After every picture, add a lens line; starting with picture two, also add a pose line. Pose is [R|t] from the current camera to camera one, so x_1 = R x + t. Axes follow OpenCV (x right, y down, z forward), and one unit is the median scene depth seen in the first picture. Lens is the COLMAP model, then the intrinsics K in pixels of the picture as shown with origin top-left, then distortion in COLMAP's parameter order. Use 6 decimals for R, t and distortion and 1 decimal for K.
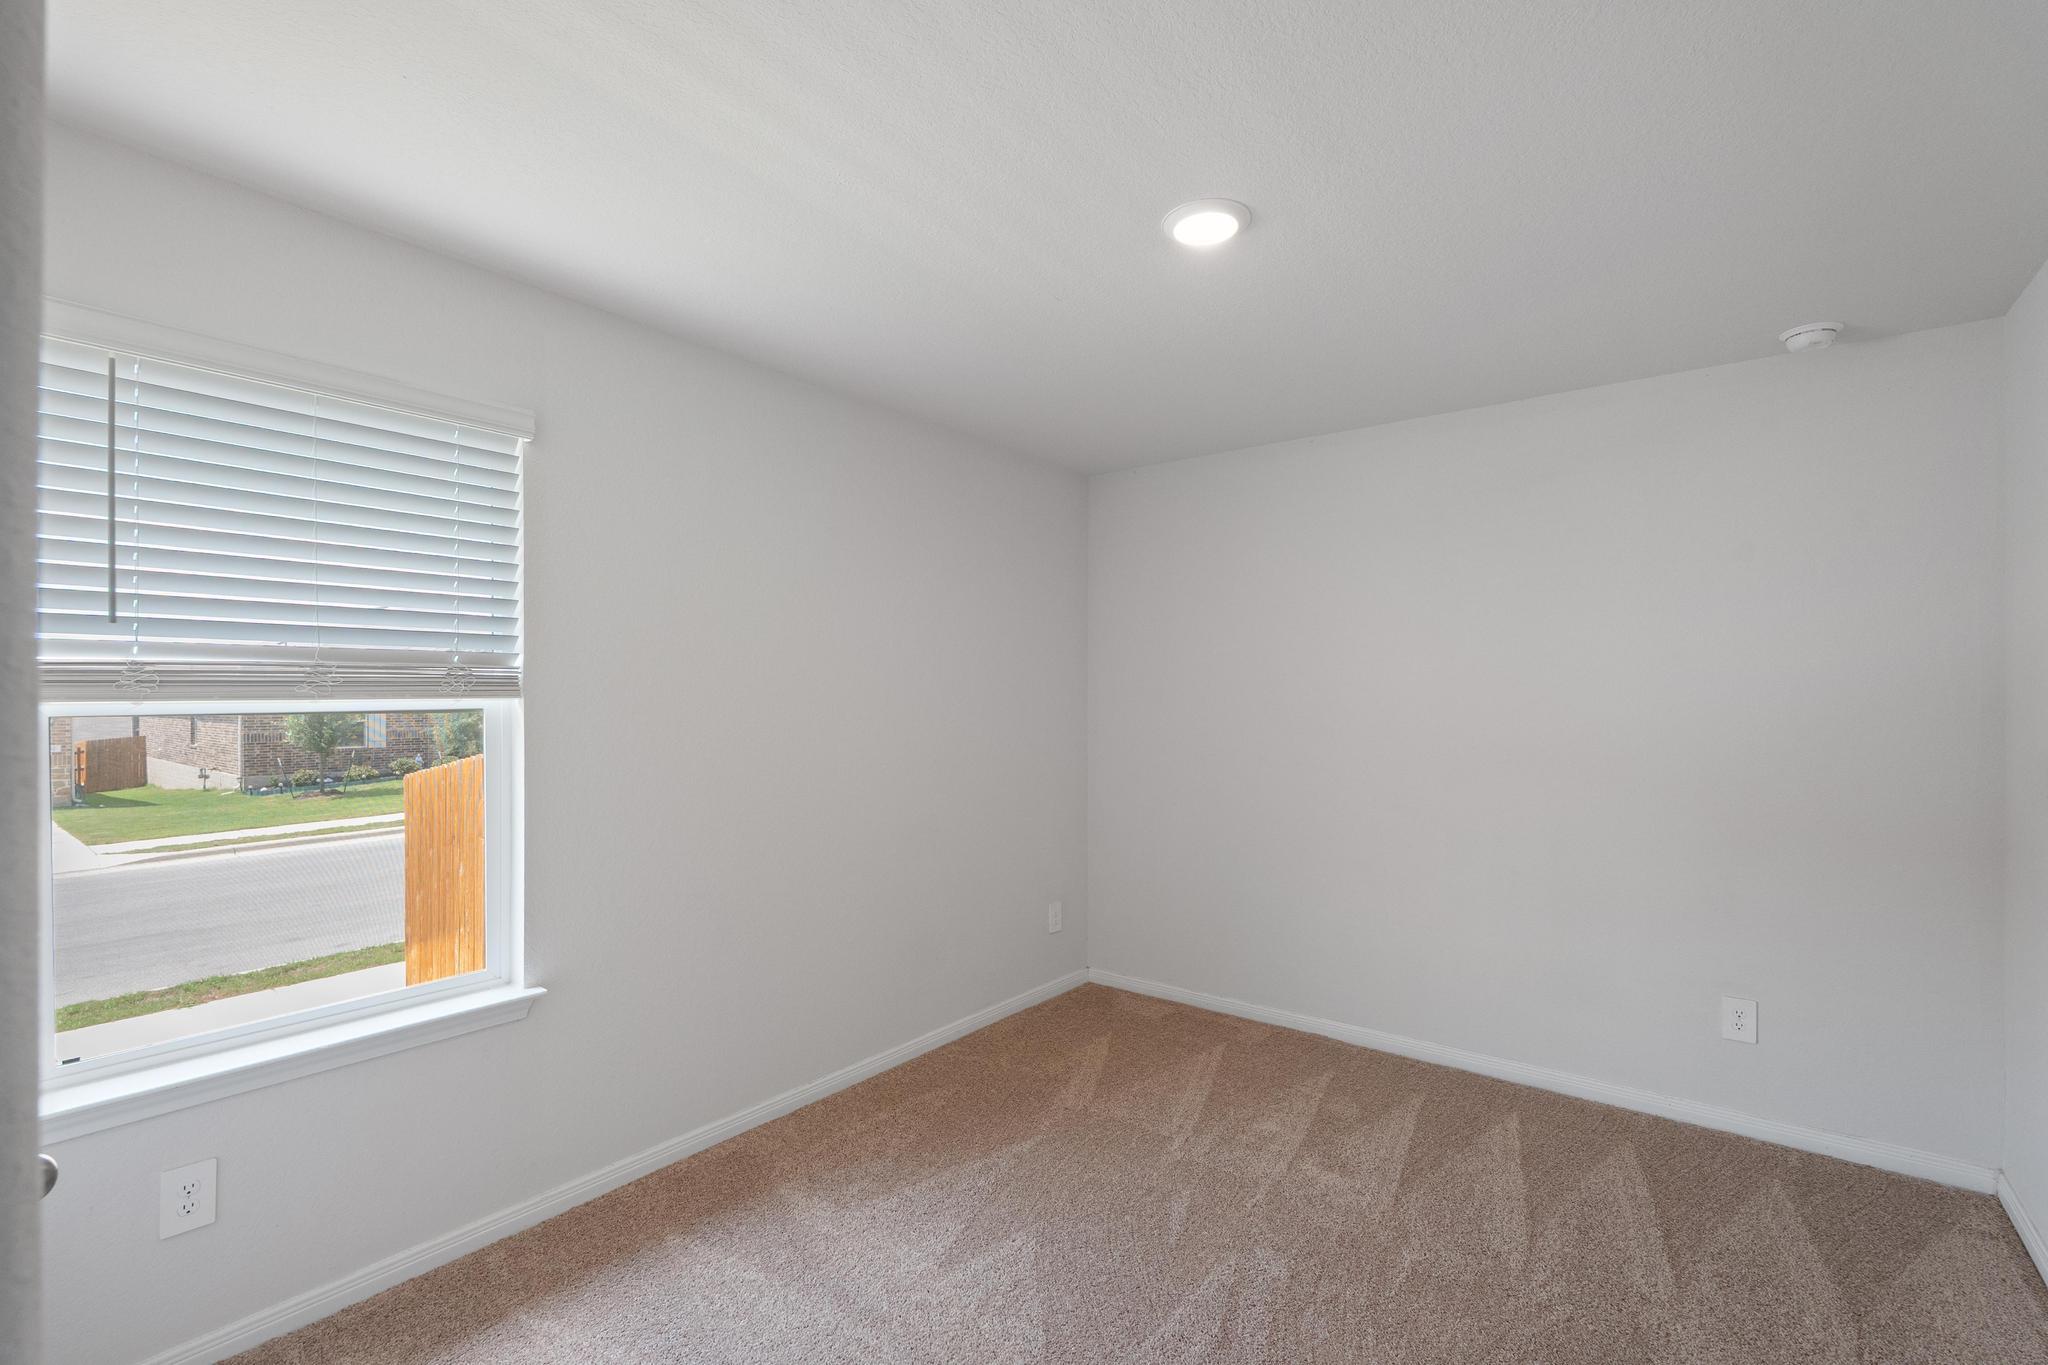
lens RADIAL K [[901.1, 0, 1028.9], [0, 901.1, 695.8], [0, 0, 1]] dist [-0.000446, 0.000167]
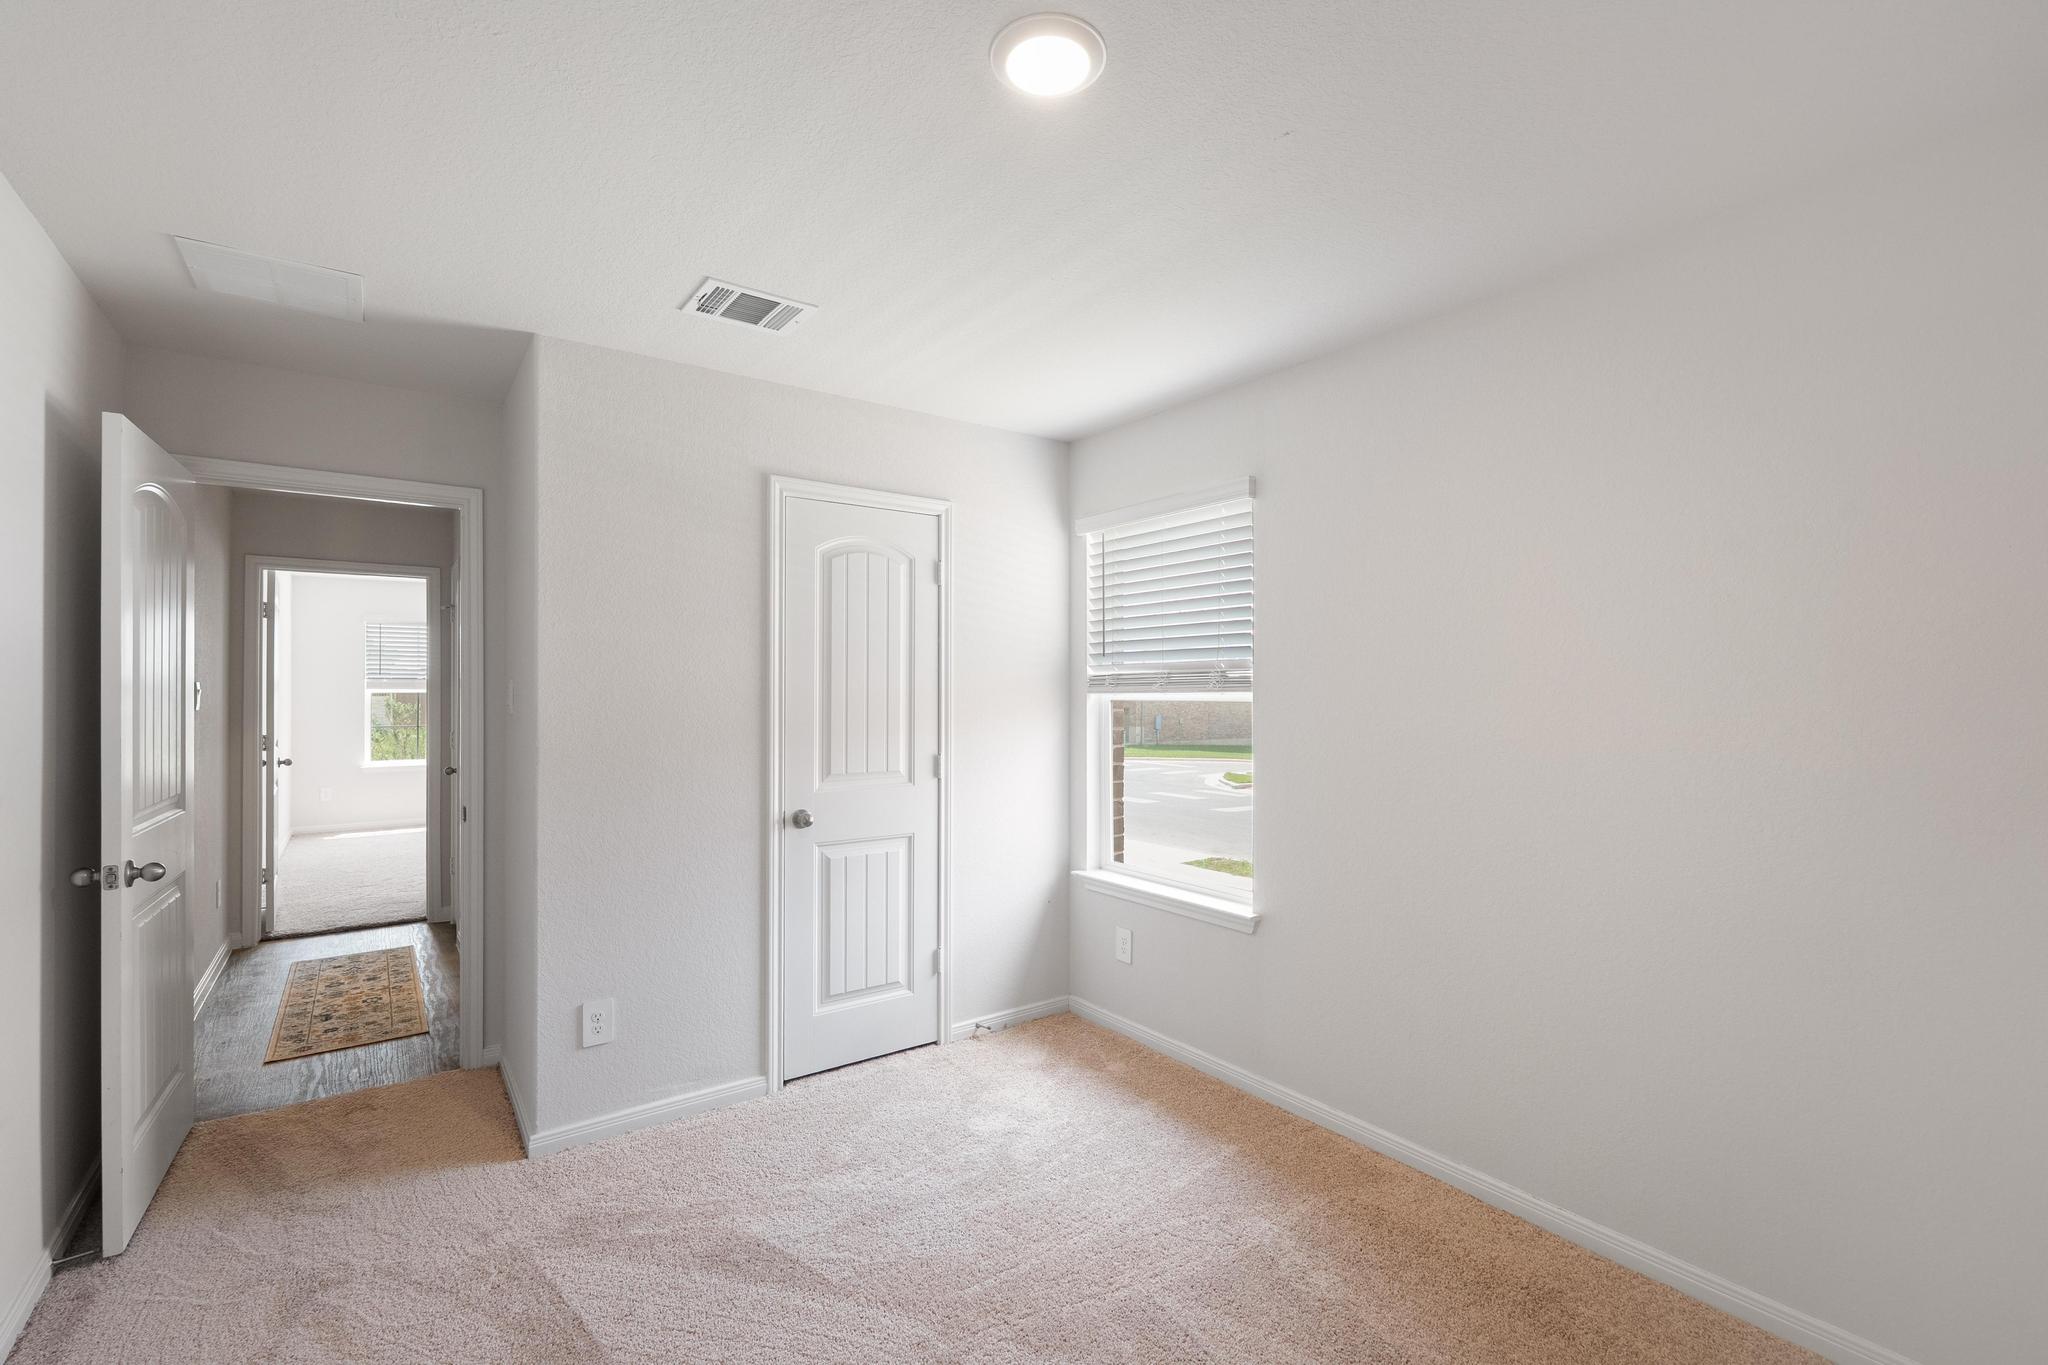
lens RADIAL K [[901.1, 0, 1028.9], [0, 901.1, 695.8], [0, 0, 1]] dist [-0.000446, 0.000167]
pose [[-0.259427, 0.002225, -0.965760, 0.863018], [-0.007647, 0.999961, 0.004358, 0.004312], [0.965732, 0.008516, -0.259400, 1.101702]]
